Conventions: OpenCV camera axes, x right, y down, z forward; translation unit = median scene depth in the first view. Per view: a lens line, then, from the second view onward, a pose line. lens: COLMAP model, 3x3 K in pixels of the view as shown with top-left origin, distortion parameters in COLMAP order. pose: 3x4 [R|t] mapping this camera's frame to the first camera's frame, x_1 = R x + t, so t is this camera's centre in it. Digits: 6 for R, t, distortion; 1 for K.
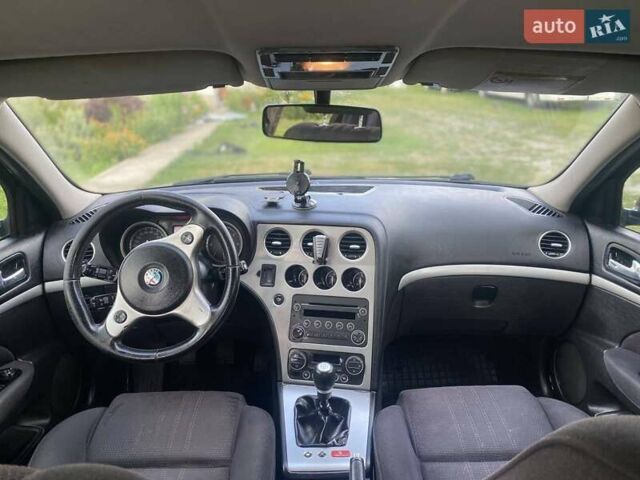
lens RADIAL K [[488.0, 0, 324.0], [0, 488.0, 237.3], [0, 0, 1]] dist [0.038280, -0.058634]
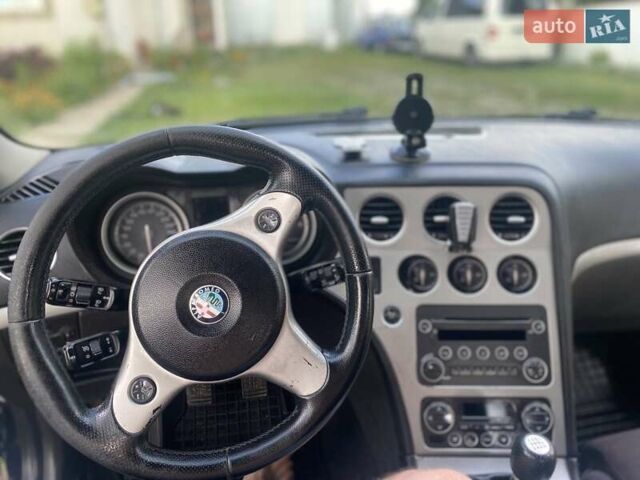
lens RADIAL K [[489.5, 0, 322.5], [0, 489.5, 236.6], [0, 0, 1]] dist [0.003001, -0.003167]
pose [[0.989613, -0.053007, 0.133624, -0.255322], [0.044495, 0.996833, 0.065904, -0.010316], [-0.136694, -0.059273, 0.988838, 0.438839]]
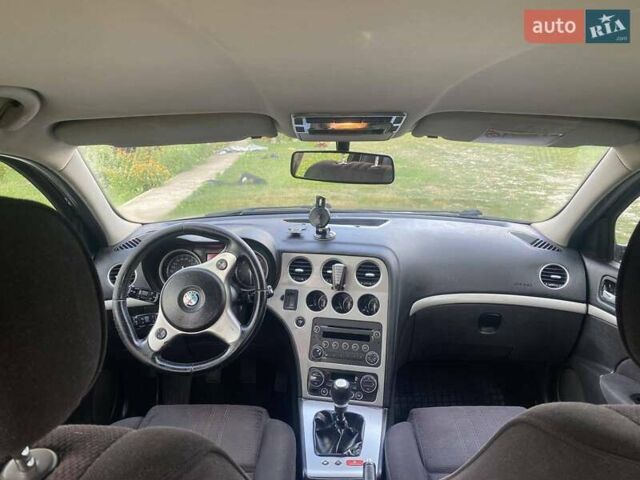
lens RADIAL K [[493.2, 0, 328.7], [0, 493.2, 237.1], [0, 0, 1]] dist [0.023792, -0.011324]
pose [[0.999582, 0.014662, -0.024915, -0.003978], [-0.016146, 0.998042, -0.060432, 0.002918], [0.023980, 0.060809, 0.997861, -0.121217]]
